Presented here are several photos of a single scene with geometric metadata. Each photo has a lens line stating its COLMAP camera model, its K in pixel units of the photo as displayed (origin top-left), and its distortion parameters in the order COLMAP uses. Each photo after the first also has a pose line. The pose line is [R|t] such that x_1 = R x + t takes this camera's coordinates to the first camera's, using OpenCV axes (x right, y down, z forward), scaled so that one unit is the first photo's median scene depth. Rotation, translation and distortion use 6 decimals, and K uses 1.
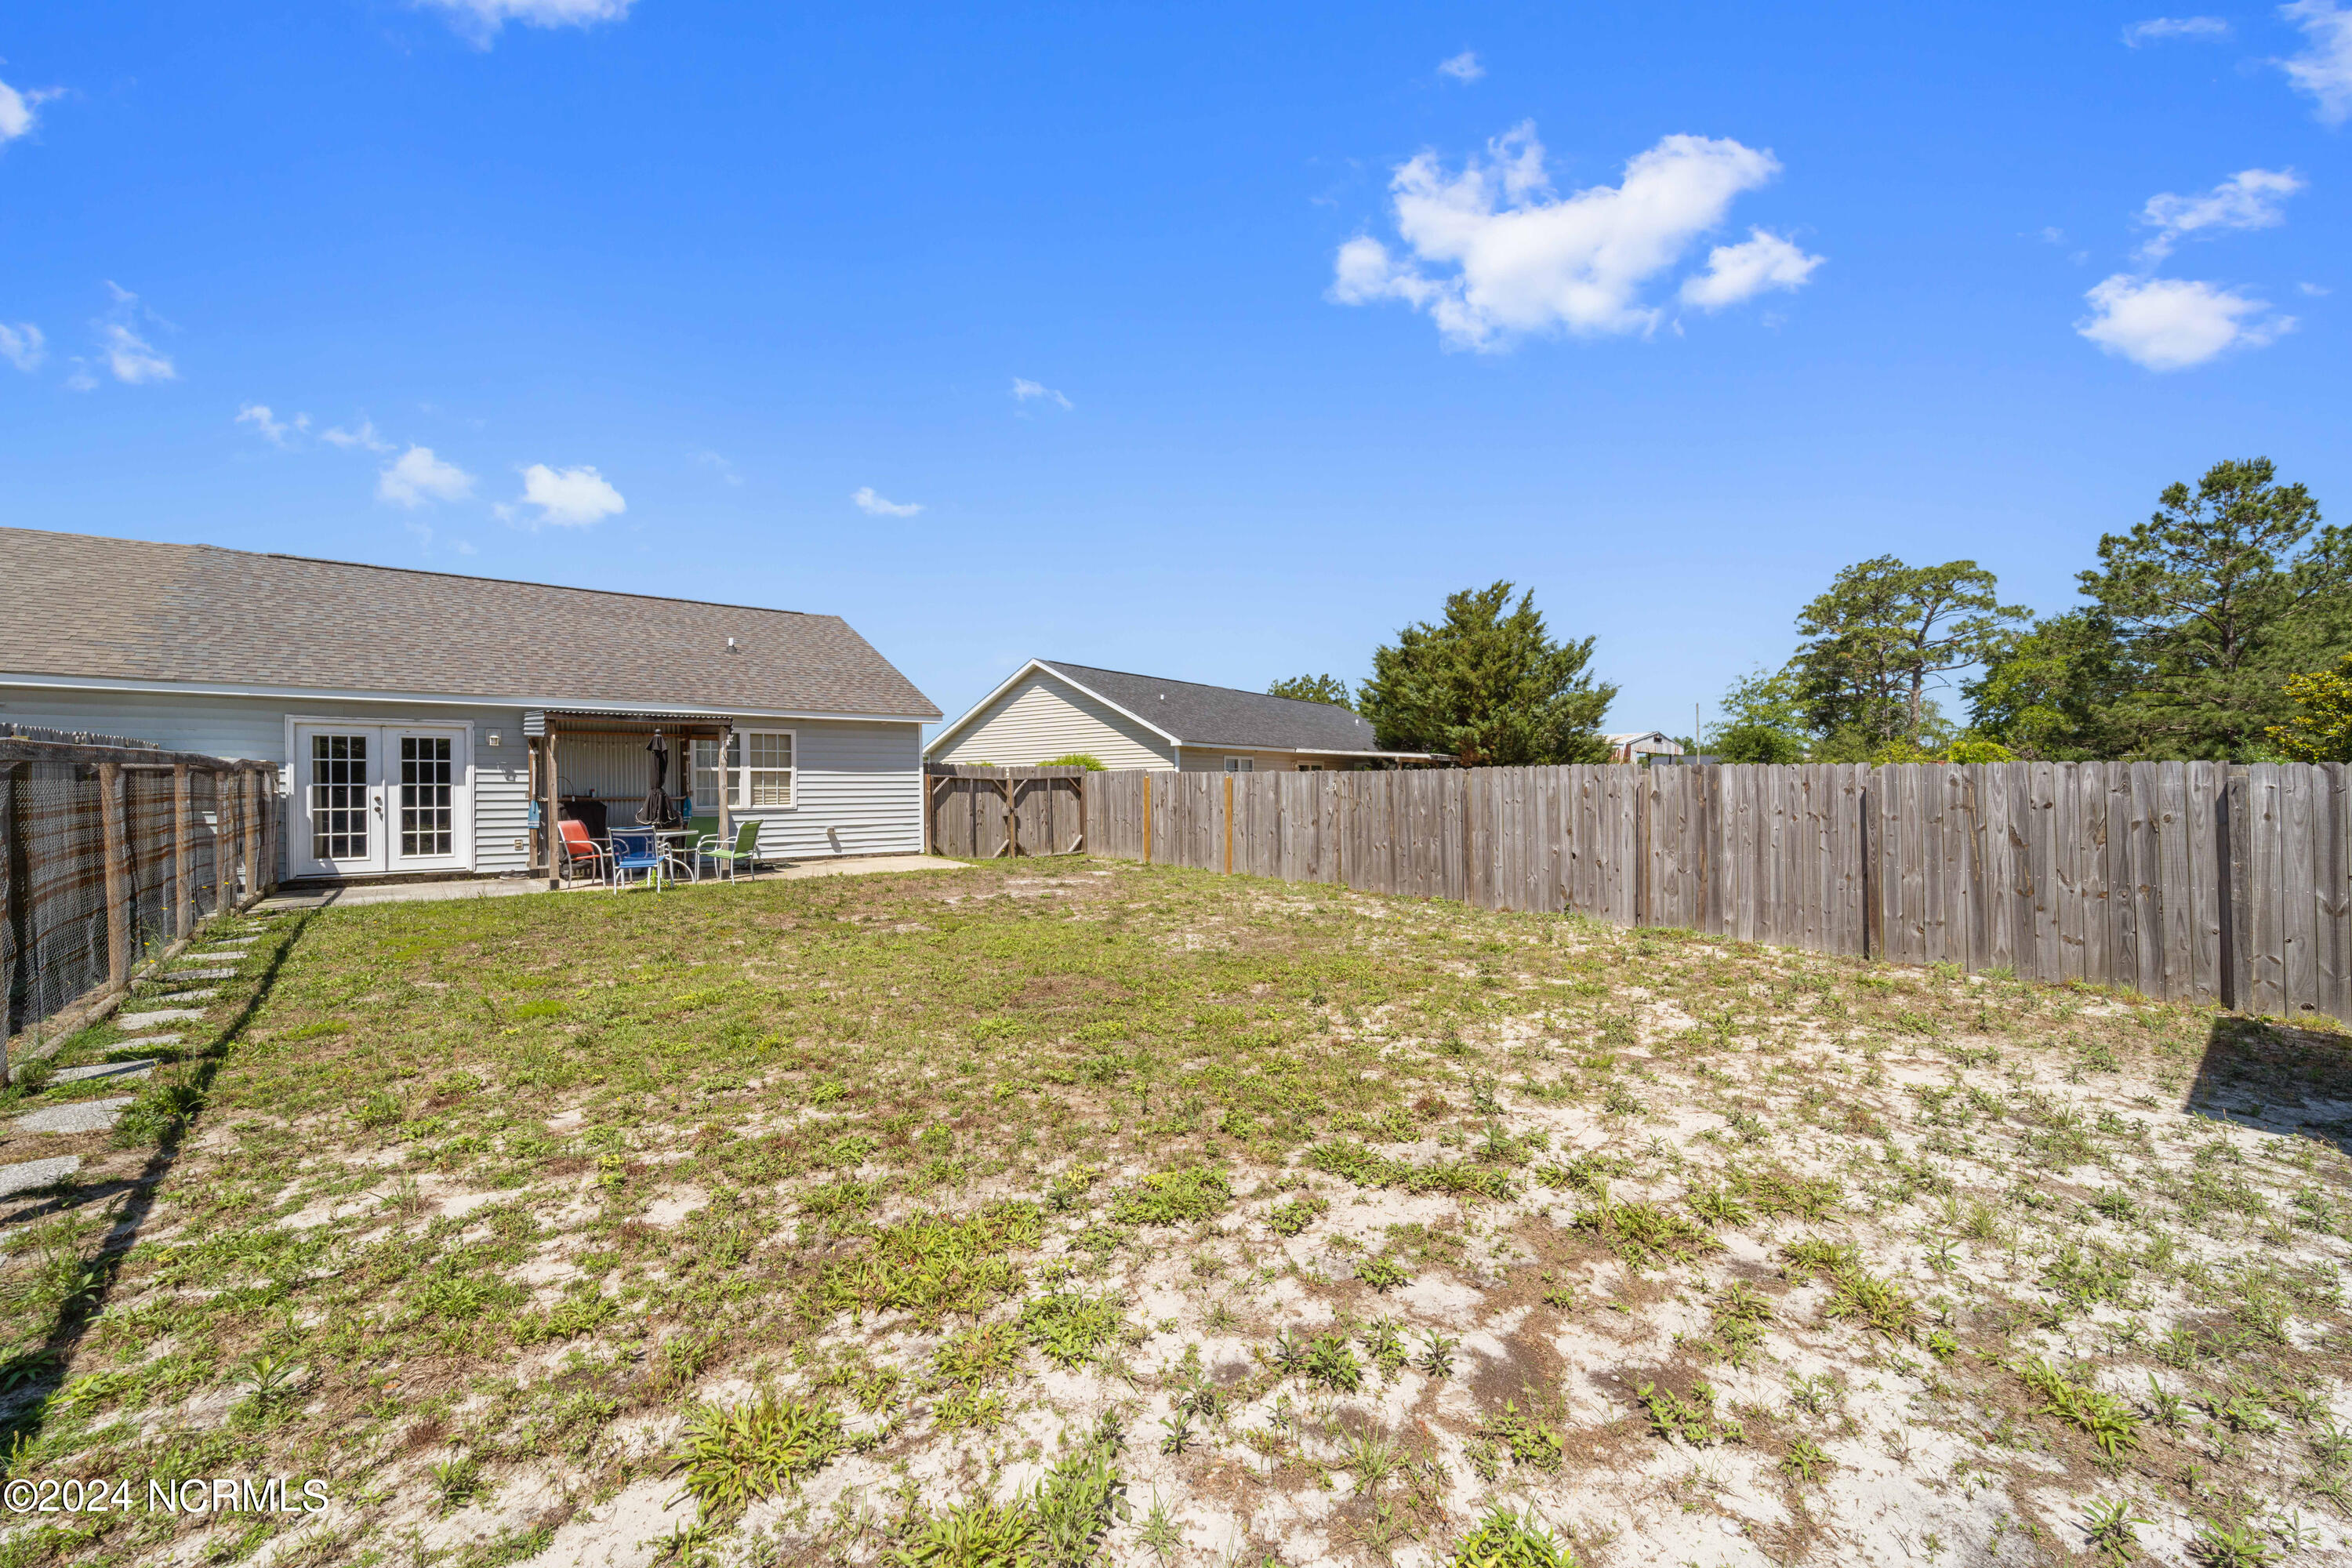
lens RADIAL K [[964.2, 0, 1168.9], [0, 964.2, 783.8], [0, 0, 1]] dist [0.003469, -0.000163]
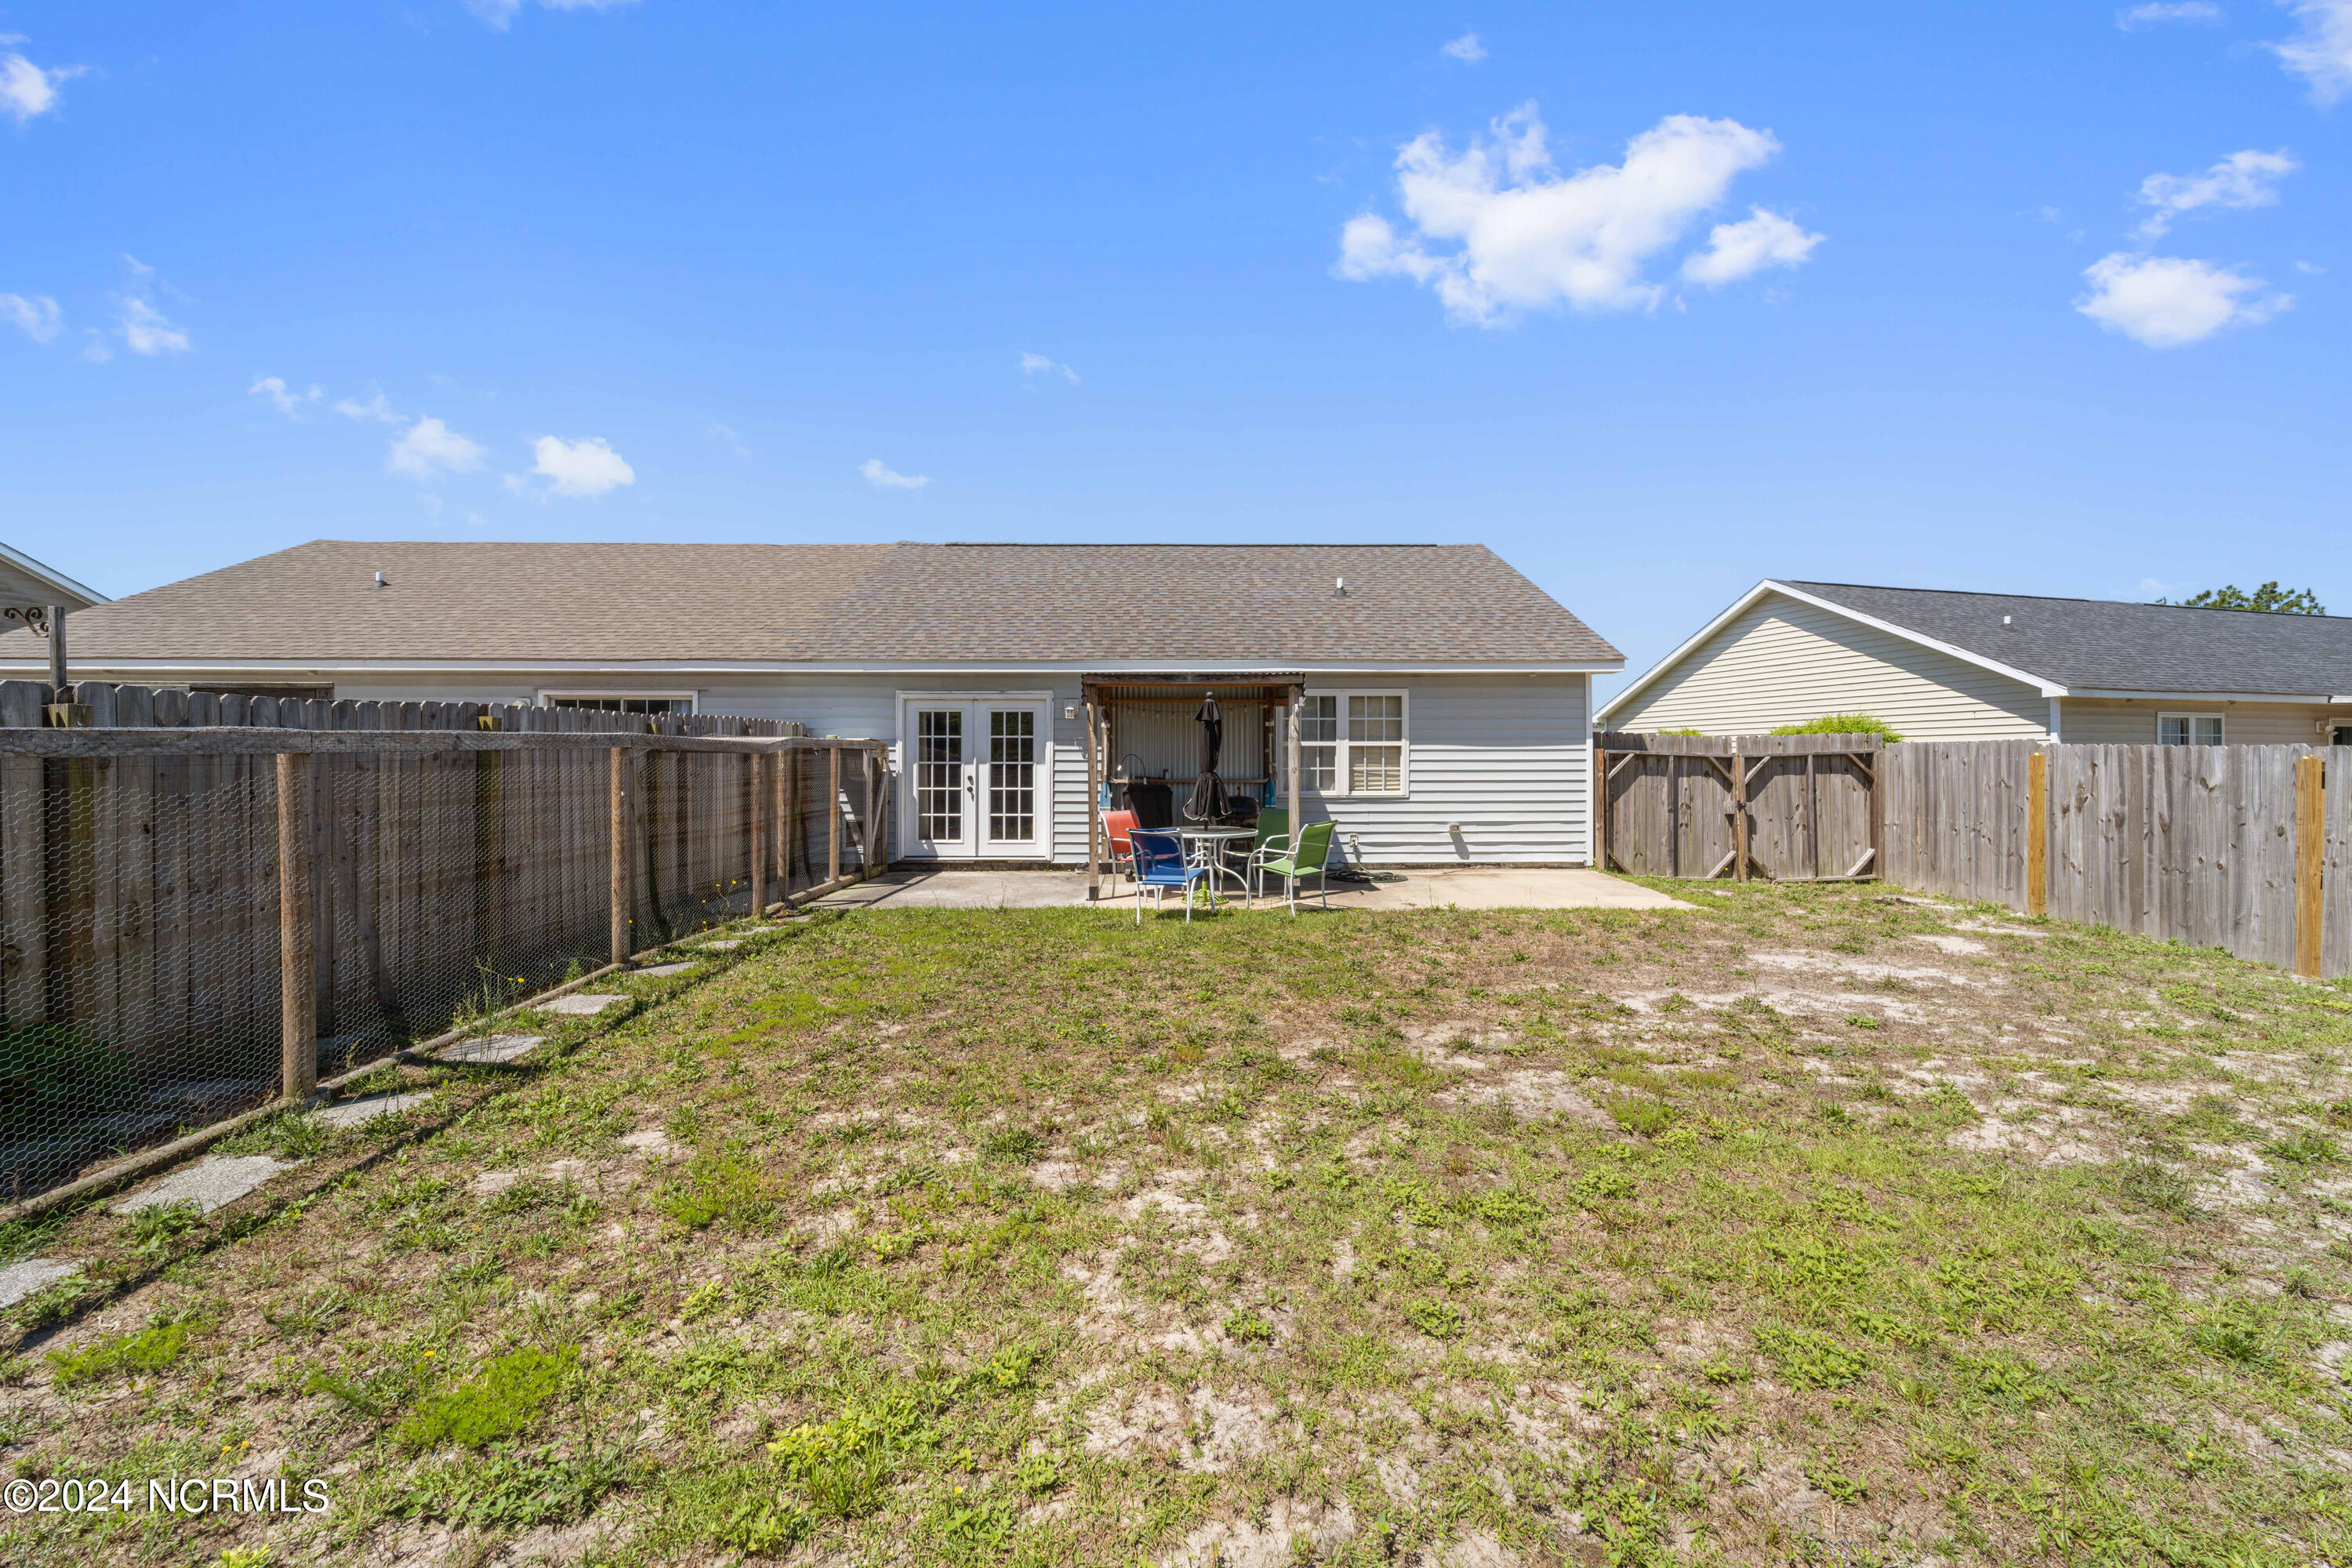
lens RADIAL K [[964.2, 0, 1162.2], [0, 964.2, 766.2], [0, 0, 1]] dist [0.003469, -0.000163]
pose [[0.780432, 0.012240, -0.625121, -0.078220], [-0.002030, 0.999853, 0.017043, -0.010232], [0.625237, -0.012032, 0.780342, 0.329277]]
